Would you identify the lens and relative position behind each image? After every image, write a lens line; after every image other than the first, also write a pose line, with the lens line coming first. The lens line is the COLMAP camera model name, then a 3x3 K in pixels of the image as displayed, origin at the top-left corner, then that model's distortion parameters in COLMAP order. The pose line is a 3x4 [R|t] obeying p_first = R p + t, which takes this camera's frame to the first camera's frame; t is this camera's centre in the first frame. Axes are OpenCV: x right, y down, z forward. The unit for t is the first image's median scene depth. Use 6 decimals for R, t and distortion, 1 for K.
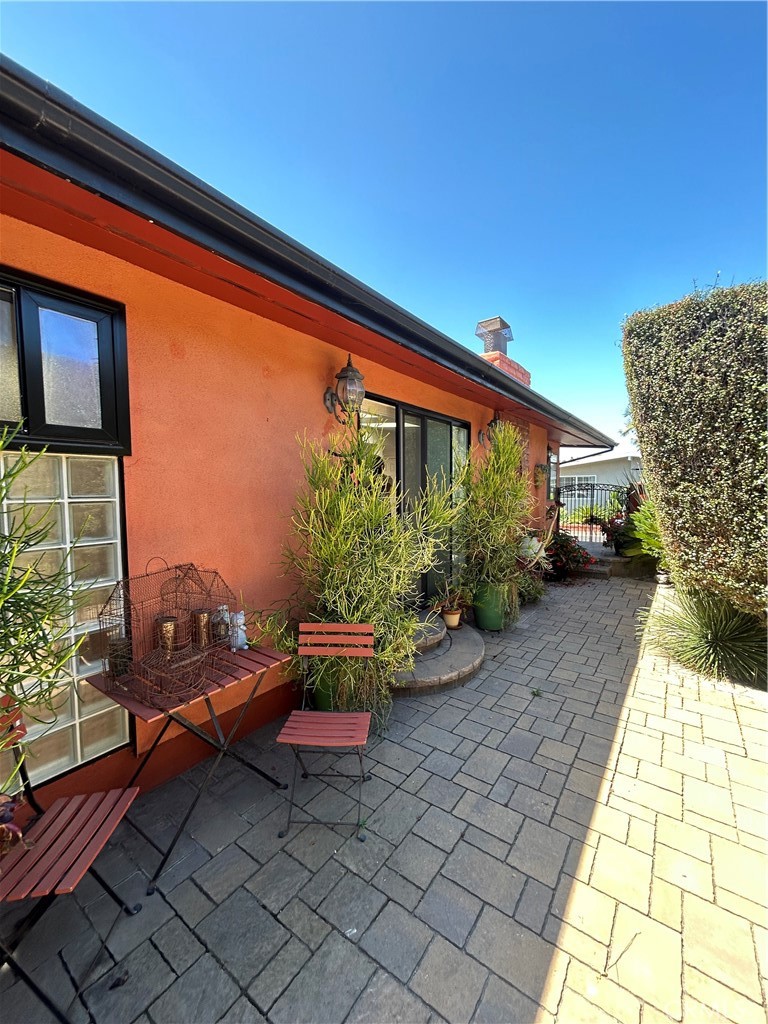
lens RADIAL K [[413.7, 0, 385.1], [0, 413.7, 512.0], [0, 0, 1]] dist [-0.001139, 0.001824]
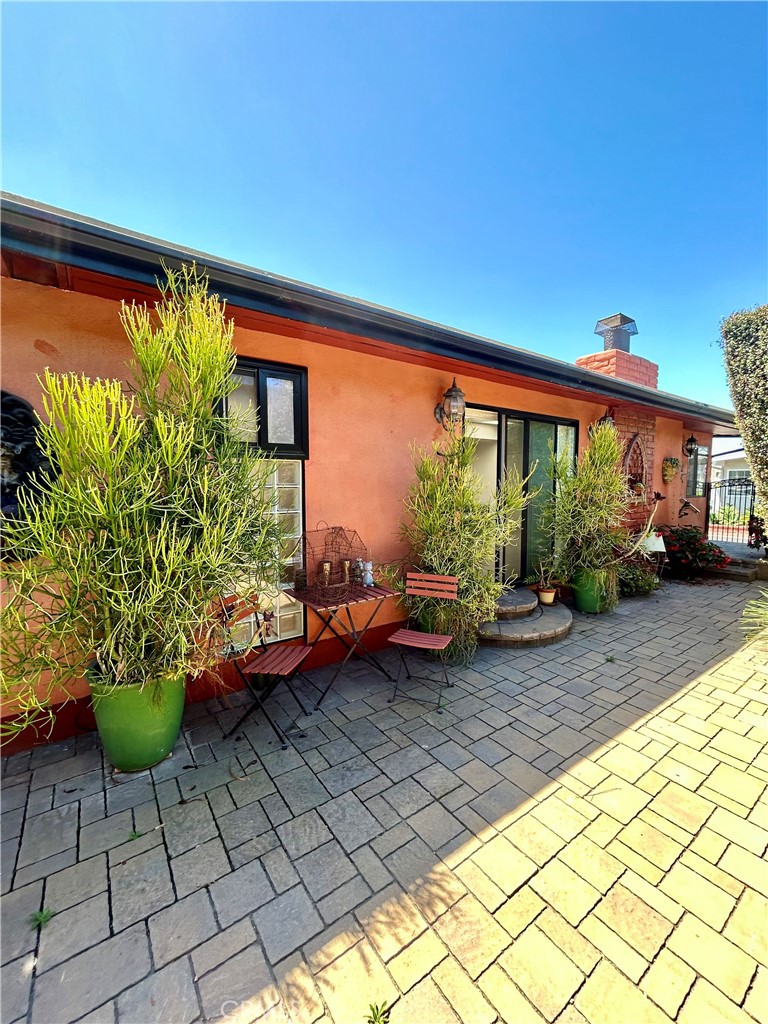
lens RADIAL K [[413.7, 0, 384.1], [0, 413.7, 510.5], [0, 0, 1]] dist [-0.001139, 0.001824]
pose [[0.947651, 0.028293, -0.318053, 0.147934], [-0.024994, 0.999583, 0.014451, 0.025972], [0.318329, -0.005745, 0.947963, -0.347794]]
